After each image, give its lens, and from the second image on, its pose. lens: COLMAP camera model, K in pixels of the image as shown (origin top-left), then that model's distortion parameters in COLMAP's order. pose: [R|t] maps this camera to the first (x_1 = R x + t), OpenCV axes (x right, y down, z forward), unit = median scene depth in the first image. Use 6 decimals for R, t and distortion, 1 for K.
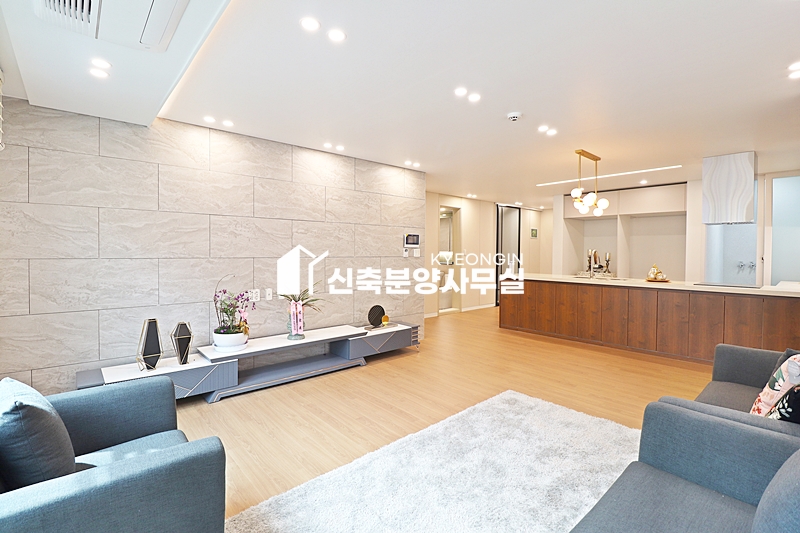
lens RADIAL K [[373.0, 0, 404.1], [0, 373.0, 261.5], [0, 0, 1]] dist [-0.006285, -0.010445]
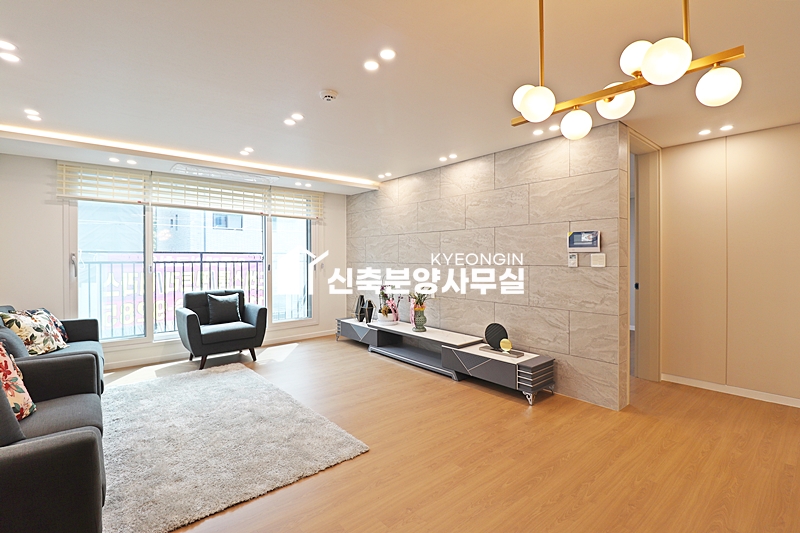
lens RADIAL K [[373.0, 0, 404.3], [0, 373.0, 262.7], [0, 0, 1]] dist [-0.006285, -0.010445]
pose [[-0.034602, 0.003989, -0.999393, 0.818295], [-0.030590, 0.999519, 0.005048, -0.016295], [0.998933, 0.030746, -0.034463, 0.884150]]
